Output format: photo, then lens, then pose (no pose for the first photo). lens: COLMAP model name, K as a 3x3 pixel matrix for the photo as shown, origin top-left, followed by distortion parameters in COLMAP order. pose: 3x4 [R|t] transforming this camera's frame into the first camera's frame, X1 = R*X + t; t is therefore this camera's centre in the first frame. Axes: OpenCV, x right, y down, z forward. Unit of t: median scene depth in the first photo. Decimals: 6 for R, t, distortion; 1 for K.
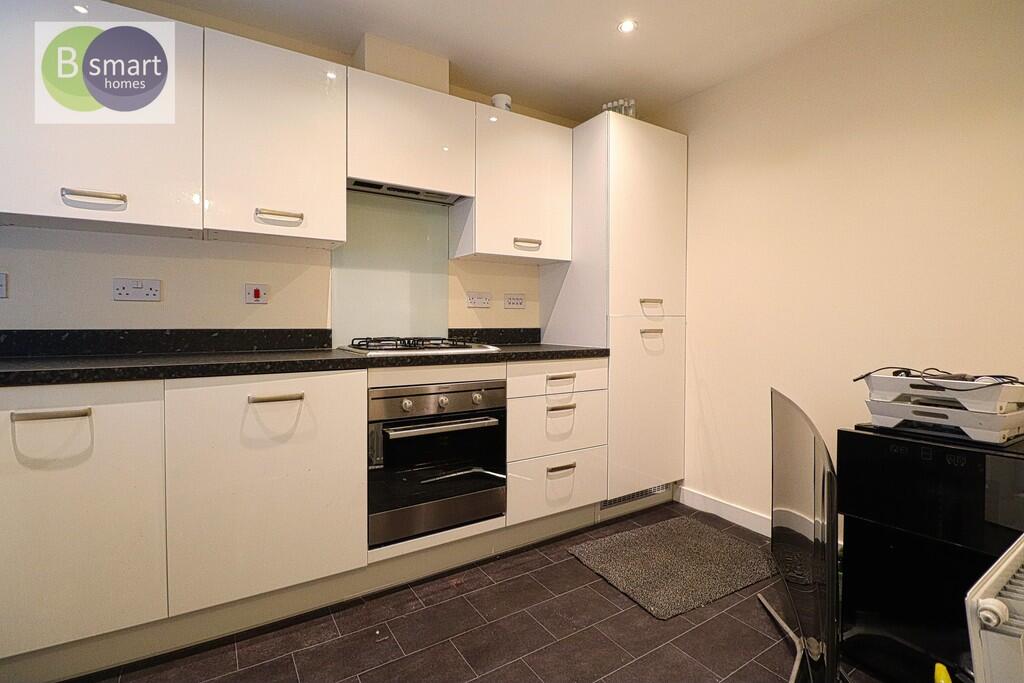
lens RADIAL K [[474.3, 0, 508.4], [0, 474.3, 330.5], [0, 0, 1]] dist [-0.002086, -0.000654]
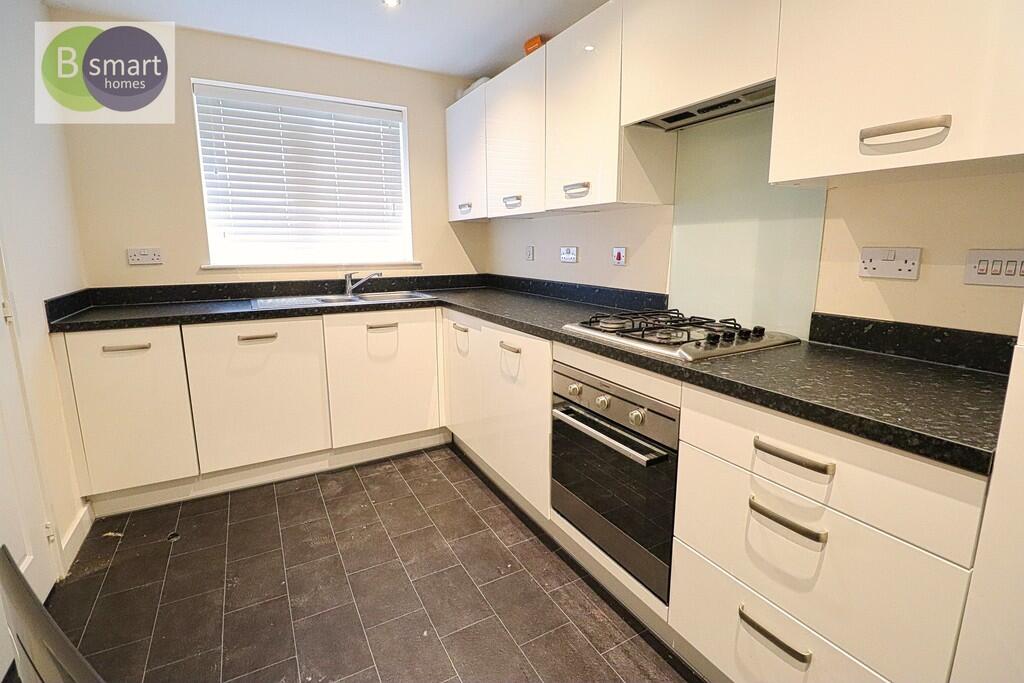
lens RADIAL K [[474.3, 0, 508.4], [0, 474.3, 330.5], [0, 0, 1]] dist [-0.002086, -0.000654]
pose [[-0.062914, 0.175160, -0.982528, 0.580804], [-0.014003, 0.984226, 0.176359, -0.097762], [0.997921, 0.024854, -0.059469, 0.810065]]
